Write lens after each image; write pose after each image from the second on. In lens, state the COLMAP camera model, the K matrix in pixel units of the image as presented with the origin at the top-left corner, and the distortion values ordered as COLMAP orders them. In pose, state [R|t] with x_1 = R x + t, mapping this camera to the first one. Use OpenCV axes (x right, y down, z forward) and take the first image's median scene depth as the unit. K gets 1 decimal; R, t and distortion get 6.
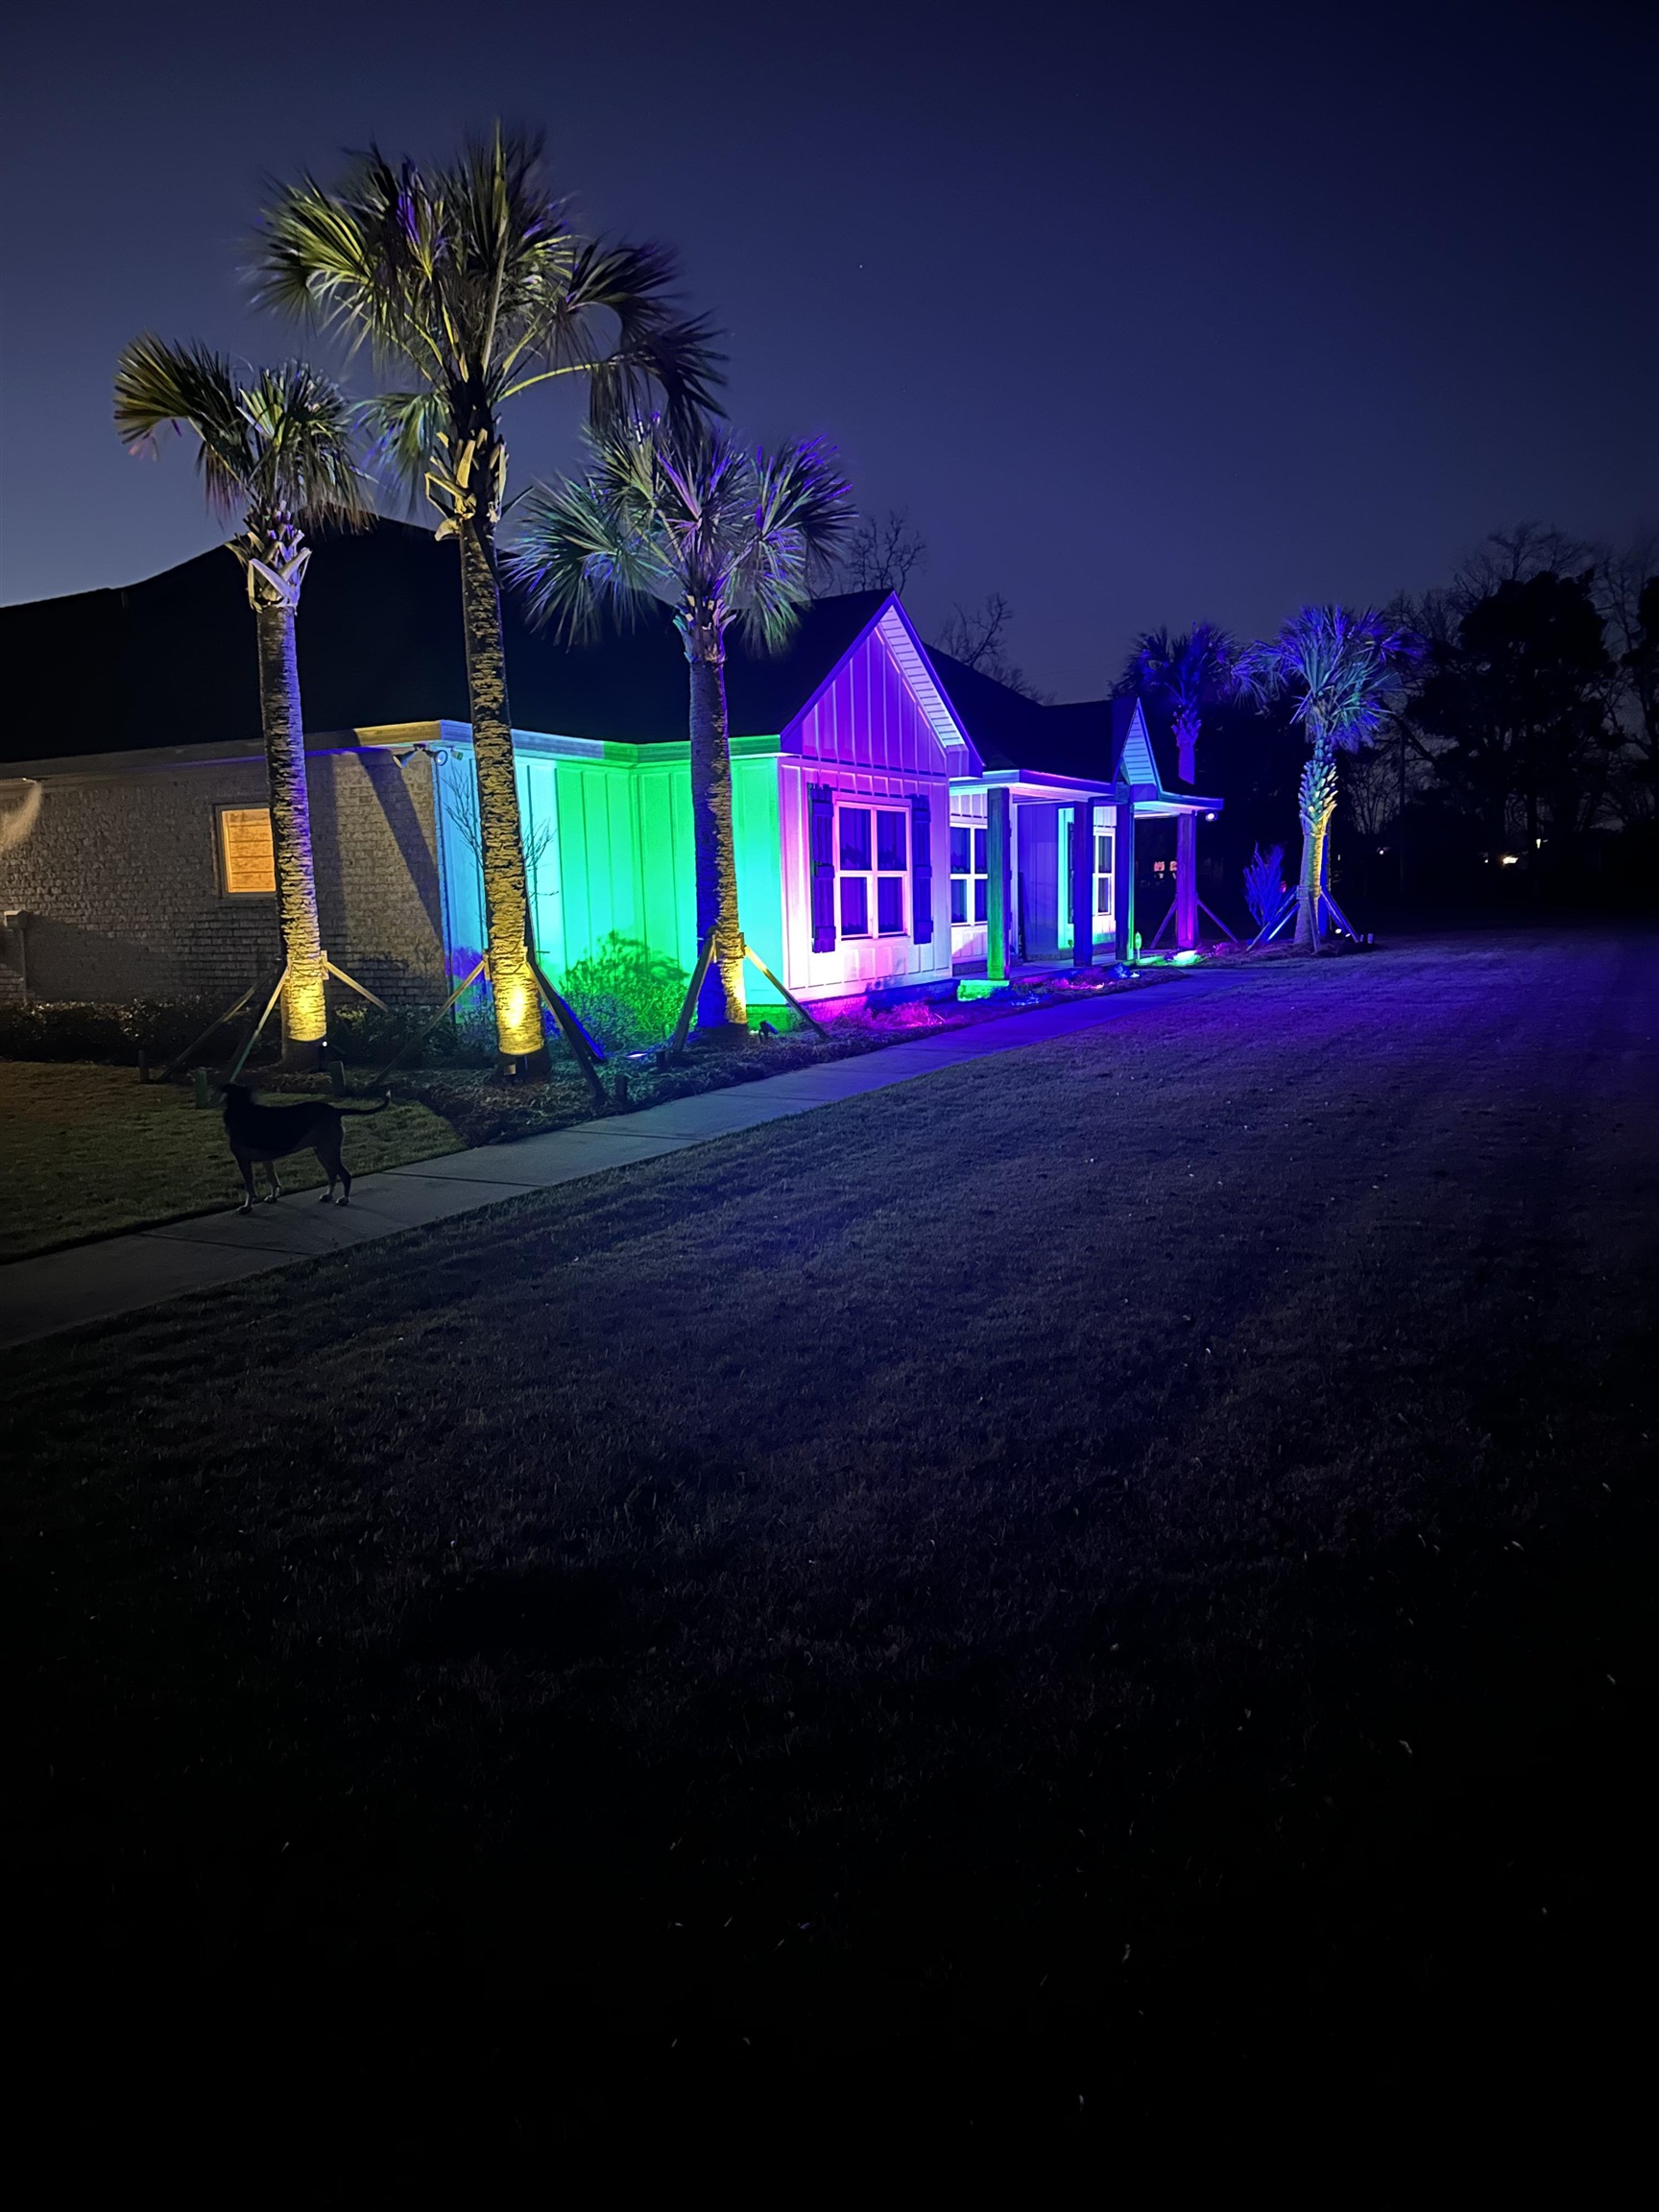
lens RADIAL K [[1554.5, 0, 826.4], [0, 1554.5, 1088.1], [0, 0, 1]] dist [0.033977, -0.017729]
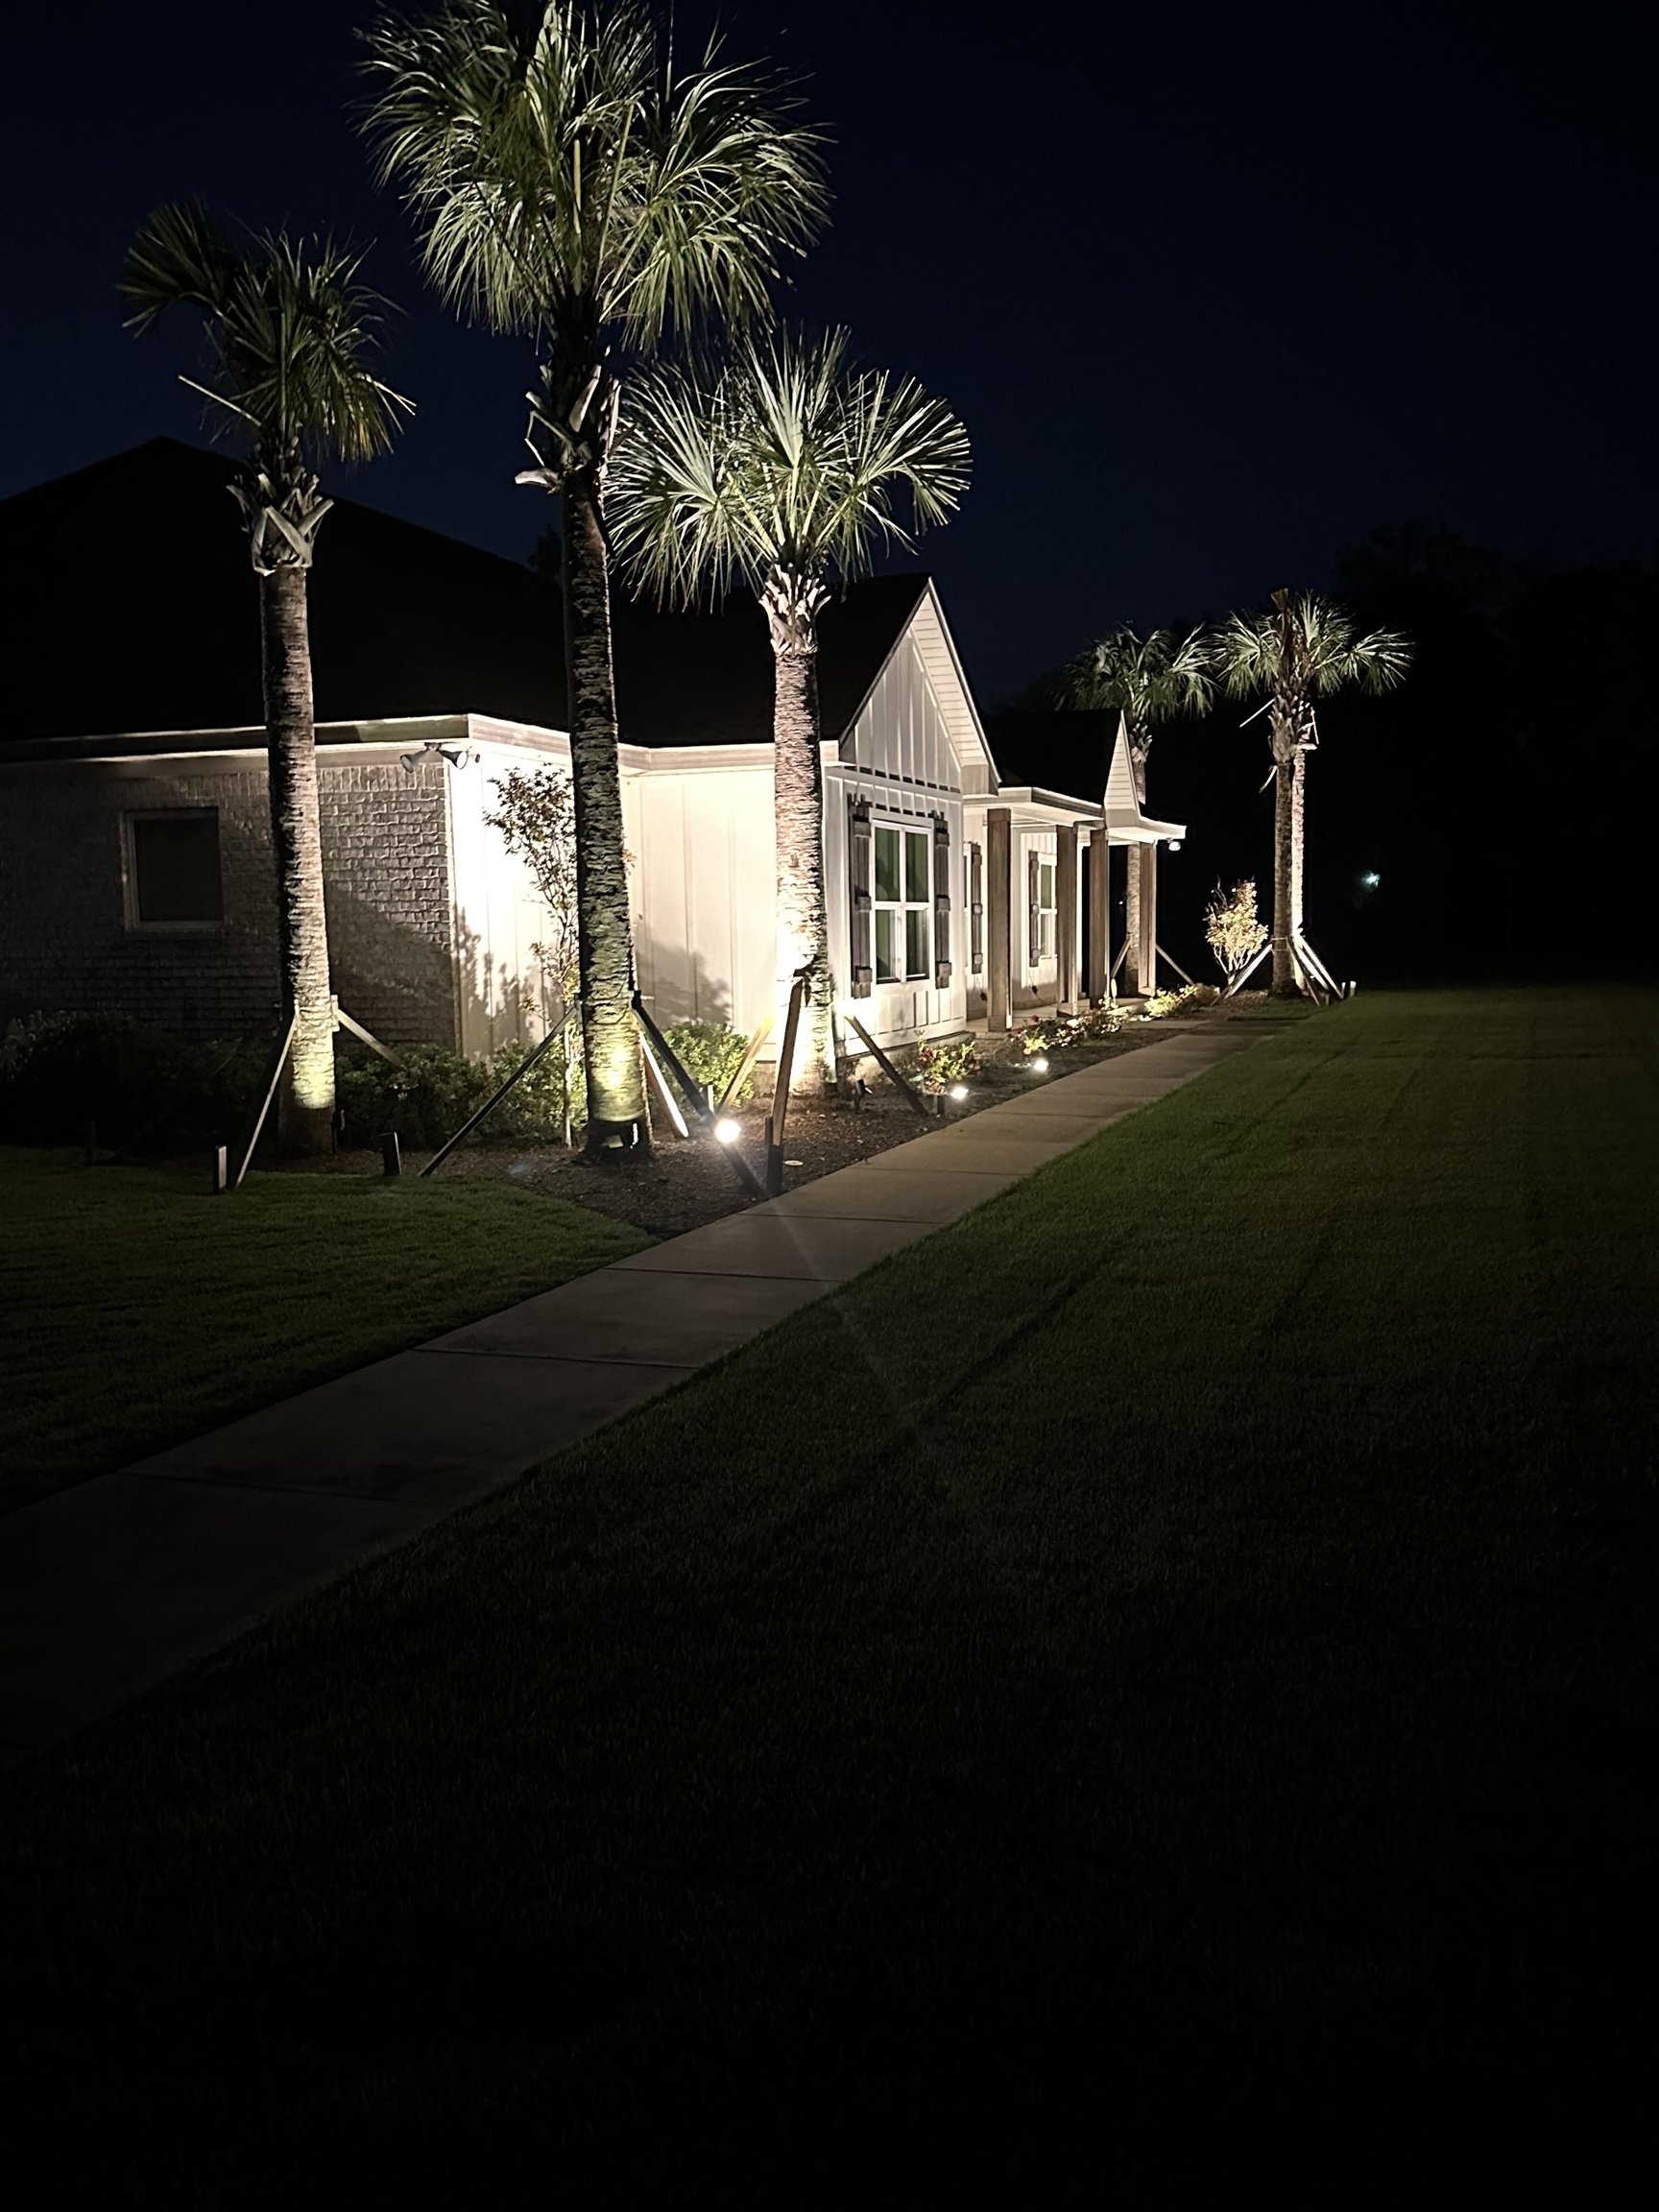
lens RADIAL K [[1859.2, 0, 834.6], [0, 1859.2, 1112.9], [0, 0, 1]] dist [0.060457, 0.007837]
pose [[0.986951, -0.009021, 0.160770, -0.199564], [0.013310, 0.999583, -0.025618, 0.000318], [-0.160472, 0.027424, 0.986659, 0.010028]]
